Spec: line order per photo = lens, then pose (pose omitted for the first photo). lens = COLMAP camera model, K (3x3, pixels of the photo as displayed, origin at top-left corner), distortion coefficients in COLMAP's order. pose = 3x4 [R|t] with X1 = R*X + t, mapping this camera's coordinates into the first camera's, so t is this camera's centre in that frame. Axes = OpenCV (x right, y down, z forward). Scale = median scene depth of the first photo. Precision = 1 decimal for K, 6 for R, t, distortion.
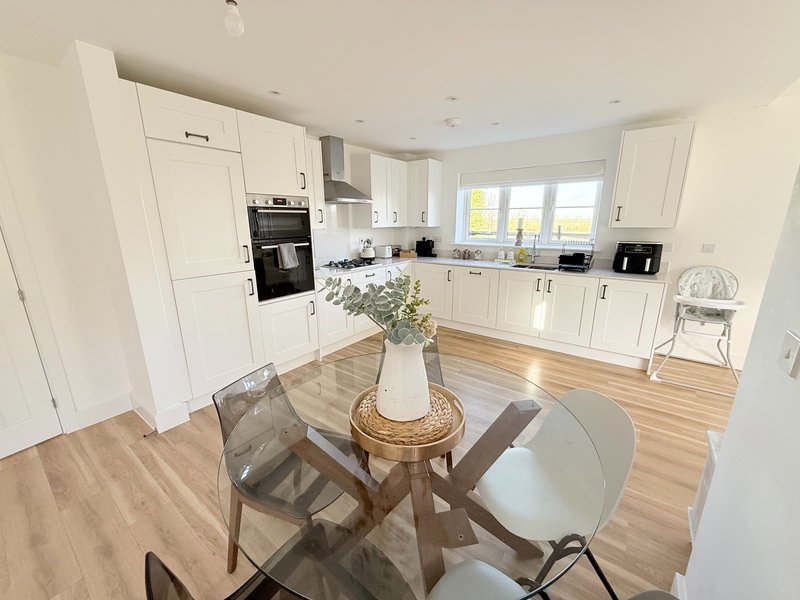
lens RADIAL K [[319.0, 0, 400.0], [0, 319.0, 300.0], [0, 0, 1]] dist [-0.000300, 0.000062]
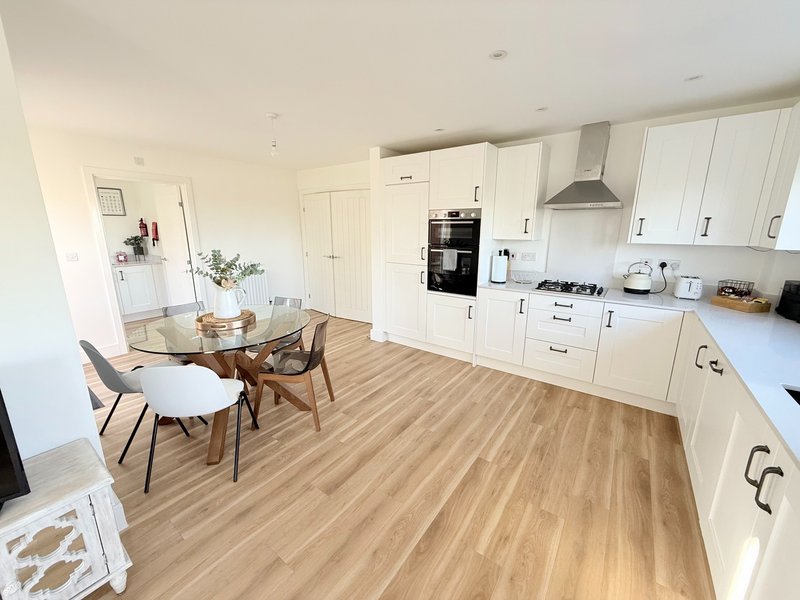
lens RADIAL K [[319.0, 0, 400.0], [0, 319.0, 300.0], [0, 0, 1]] dist [-0.000300, 0.000062]
pose [[0.008319, 0.227111, -0.973833, 0.742271], [-0.247464, 0.944043, 0.218049, -0.186102], [0.968861, 0.239174, 0.064056, 0.691812]]
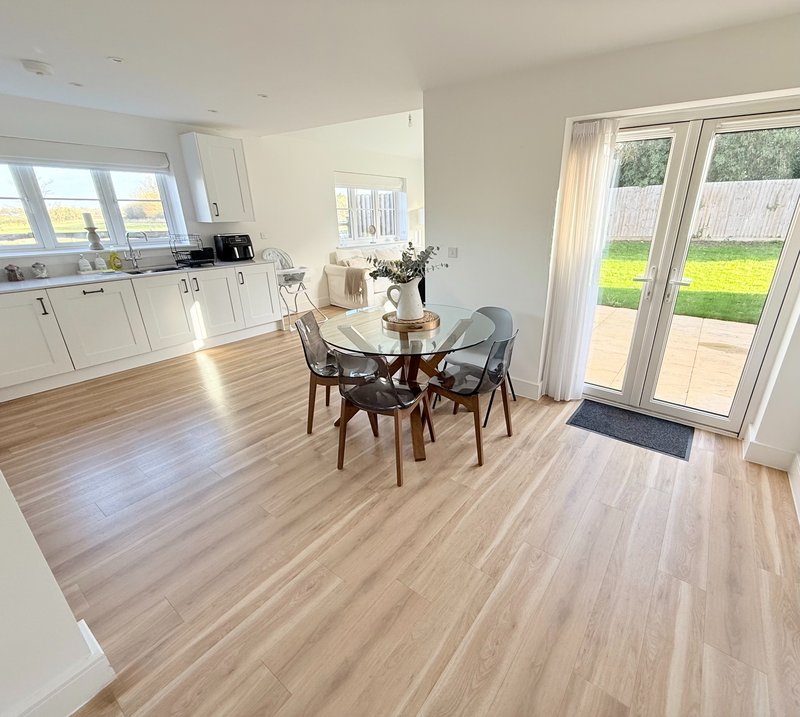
lens RADIAL K [[381.4, 0, 438.8], [0, 381.4, 355.5], [0, 0, 1]] dist [-0.001493, -0.000509]
pose [[-0.023082, -0.353335, 0.935212, -0.796307], [0.238957, 0.906397, 0.348346, -0.081259], [-0.970756, 0.231515, 0.063511, 0.256821]]
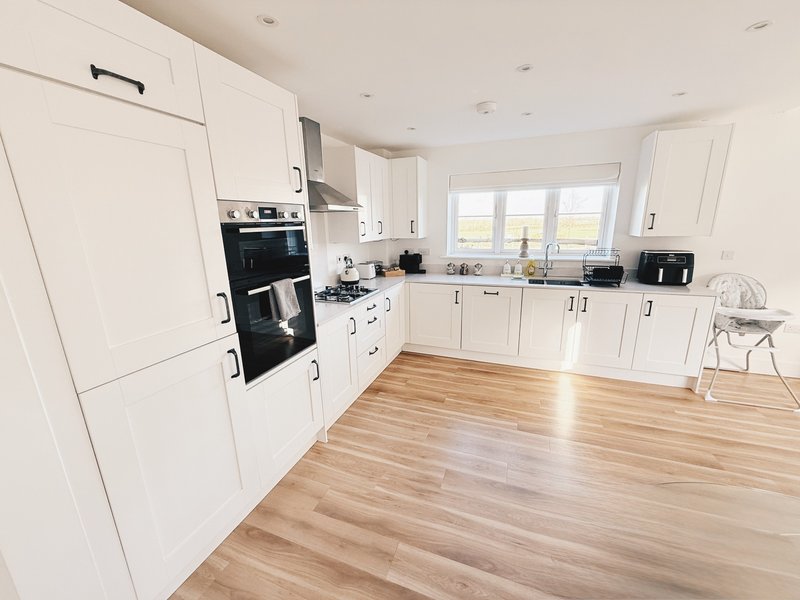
lens RADIAL K [[319.0, 0, 400.0], [0, 319.0, 300.0], [0, 0, 1]] dist [-0.000300, 0.000062]
pose [[0.962813, -0.080429, 0.257920, -0.262622], [0.082795, 0.996565, 0.001694, -0.107115], [-0.257170, 0.019724, 0.966165, 0.304984]]
